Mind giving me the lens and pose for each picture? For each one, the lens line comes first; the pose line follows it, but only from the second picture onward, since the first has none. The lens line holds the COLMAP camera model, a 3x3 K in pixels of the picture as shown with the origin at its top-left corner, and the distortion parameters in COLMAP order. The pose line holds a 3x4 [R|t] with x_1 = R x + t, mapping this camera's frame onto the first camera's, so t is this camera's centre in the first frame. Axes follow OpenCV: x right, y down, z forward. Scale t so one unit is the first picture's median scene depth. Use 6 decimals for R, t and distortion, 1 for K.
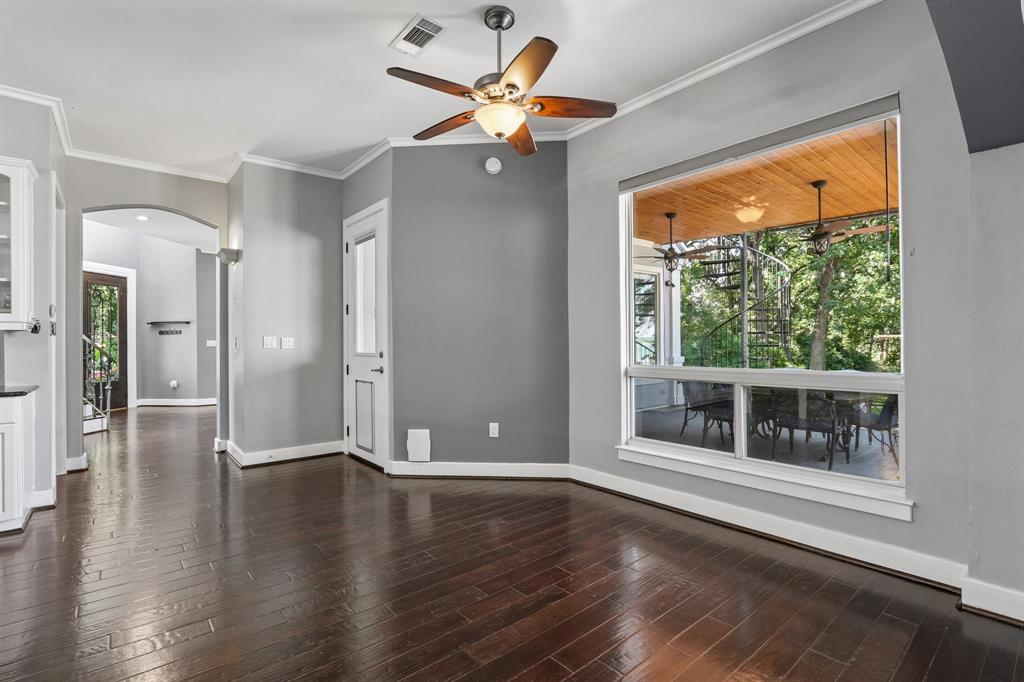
lens RADIAL K [[480.2, 0, 516.7], [0, 480.2, 340.5], [0, 0, 1]] dist [-0.020112, -0.000175]
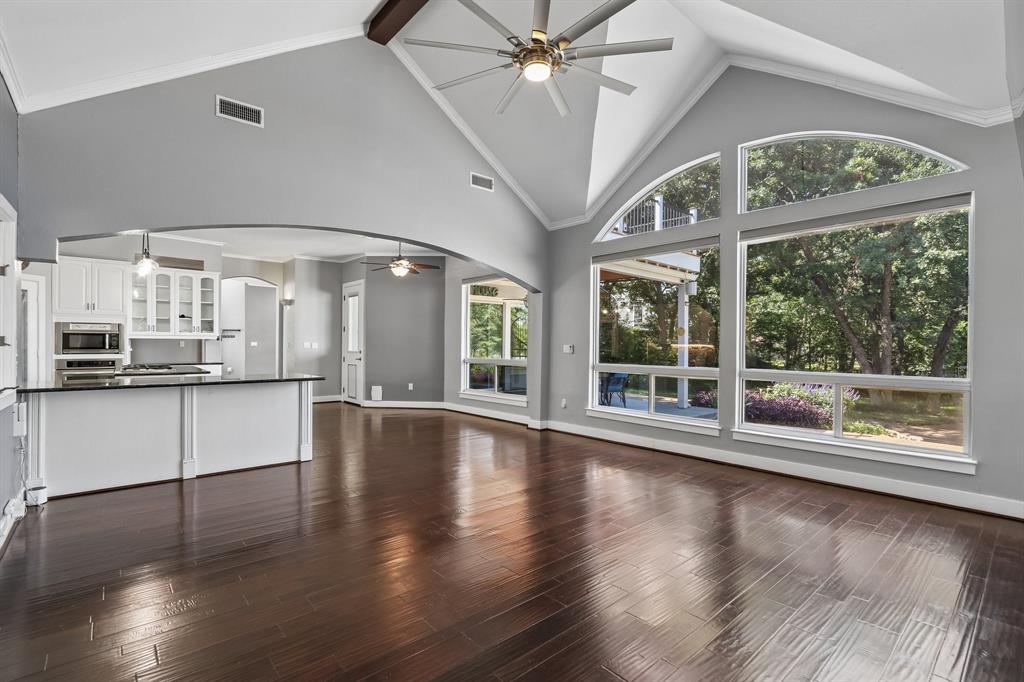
lens RADIAL K [[470.7, 0, 513.0], [0, 470.7, 345.6], [0, 0, 1]] dist [-0.015242, 0.000813]
pose [[0.999740, 0.014889, 0.017278, 0.376364], [-0.014996, 0.999869, 0.006081, -0.022246], [-0.017185, -0.006338, 0.999832, -1.151002]]
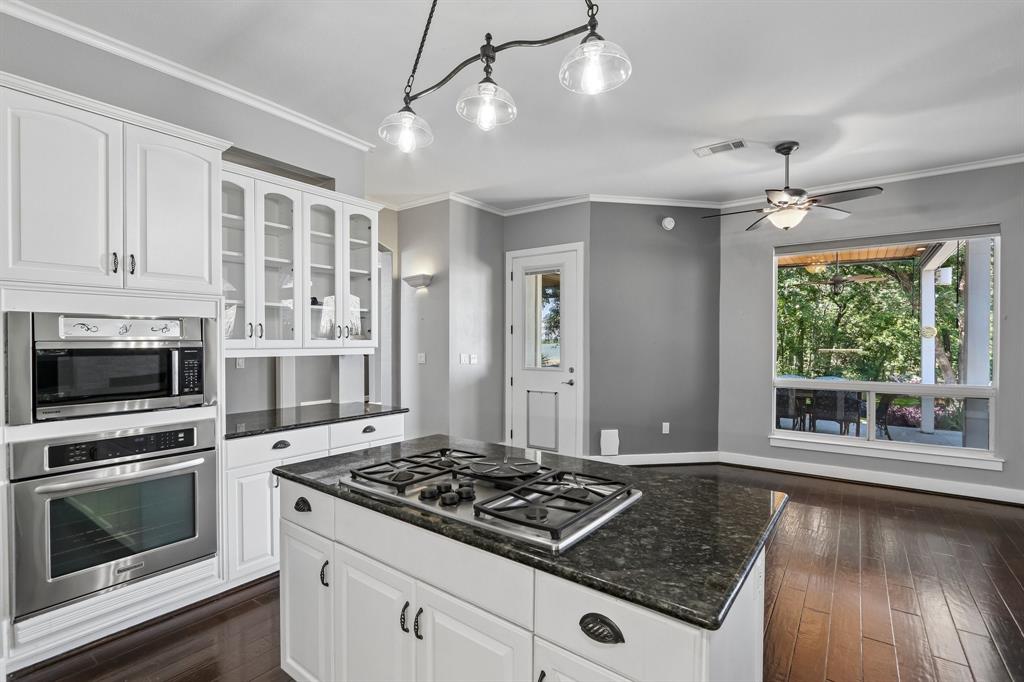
lens RADIAL K [[470.7, 0, 513.0], [0, 470.7, 345.6], [0, 0, 1]] dist [-0.015242, 0.000813]
pose [[0.972277, 0.007070, 0.233724, -0.735862], [-0.009915, 0.999890, 0.010997, -0.045534], [-0.233620, -0.013010, 0.972241, -0.133689]]
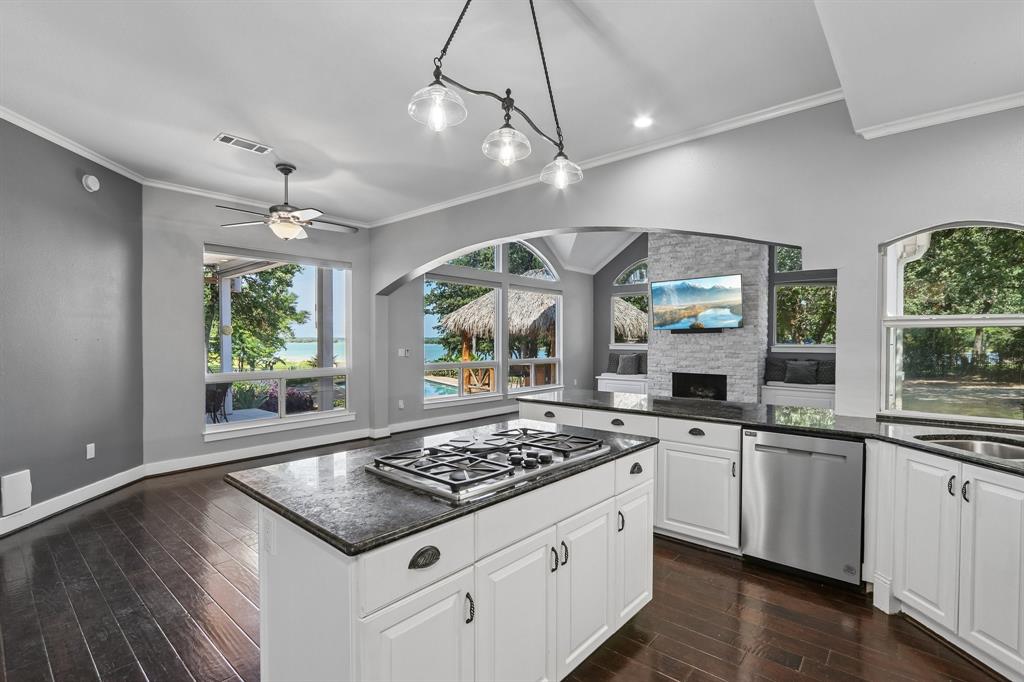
lens RADIAL K [[470.7, 0, 513.0], [0, 470.7, 345.6], [0, 0, 1]] dist [-0.015242, 0.000813]
pose [[-0.160283, -0.005139, 0.987058, -1.115068], [-0.004153, 0.999981, 0.004532, -0.037770], [-0.987062, -0.003373, -0.160301, 0.289001]]
